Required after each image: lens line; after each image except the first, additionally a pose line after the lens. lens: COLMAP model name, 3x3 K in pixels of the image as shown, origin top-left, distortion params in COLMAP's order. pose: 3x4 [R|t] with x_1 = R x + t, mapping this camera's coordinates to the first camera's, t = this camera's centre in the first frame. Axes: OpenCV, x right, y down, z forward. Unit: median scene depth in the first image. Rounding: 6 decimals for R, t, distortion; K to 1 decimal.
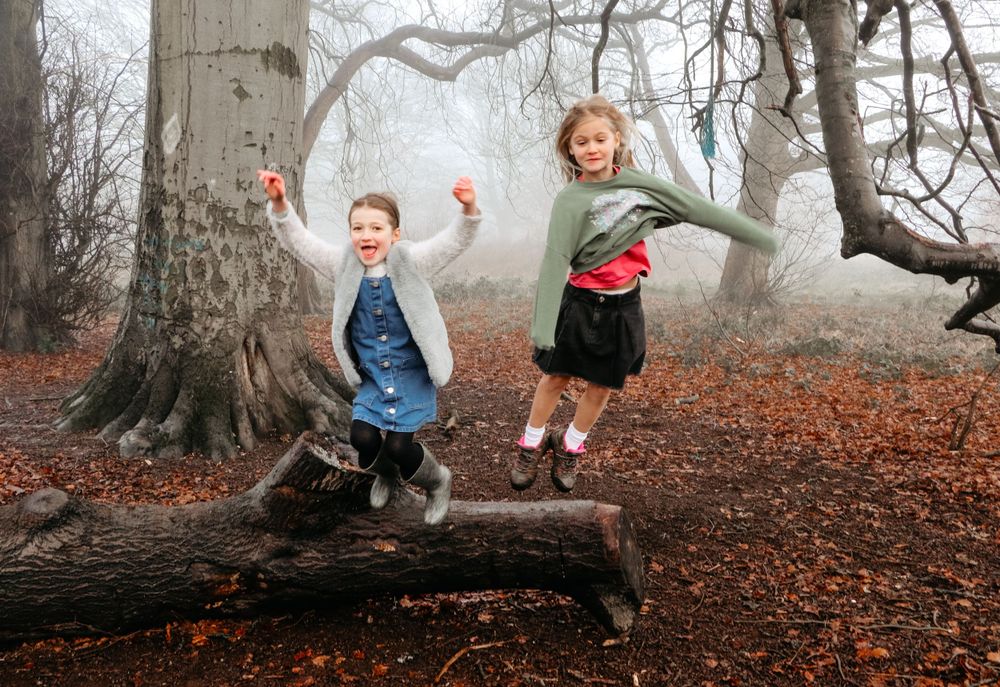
lens RADIAL K [[984.6, 0, 506.0], [0, 984.6, 352.8], [0, 0, 1]] dist [-0.079202, 0.000000]
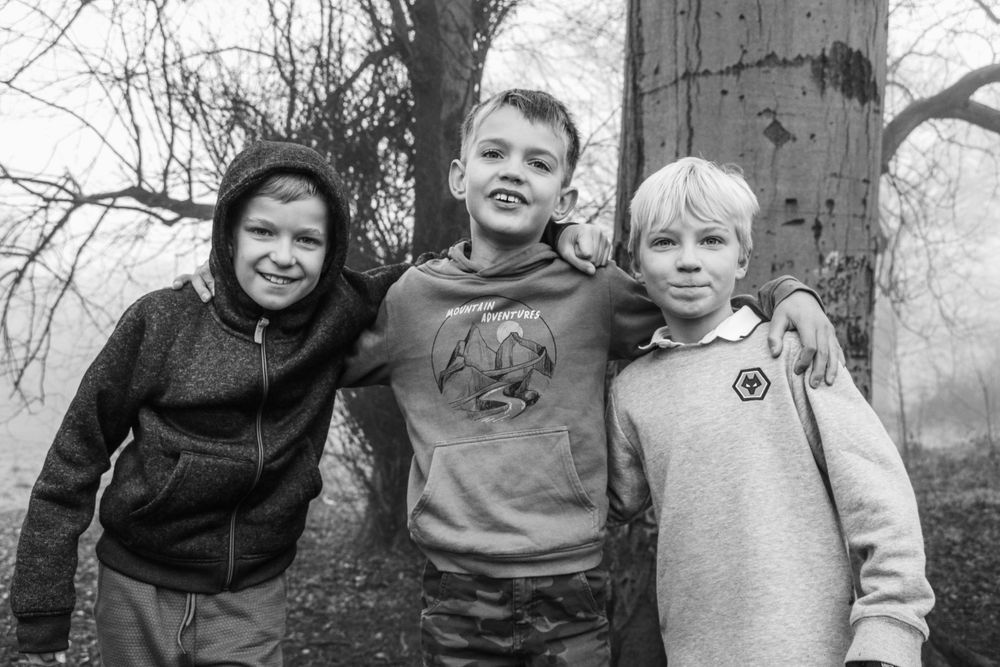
lens RADIAL K [[1174.3, 0, 500.7], [0, 1174.3, 338.8], [0, 0, 1]] dist [0.019819, 0.000000]
pose [[0.907818, -0.036092, -0.417809, -0.131075], [-0.032264, 0.987326, -0.155394, -0.032114], [0.418122, 0.154549, 0.895147, 0.317435]]
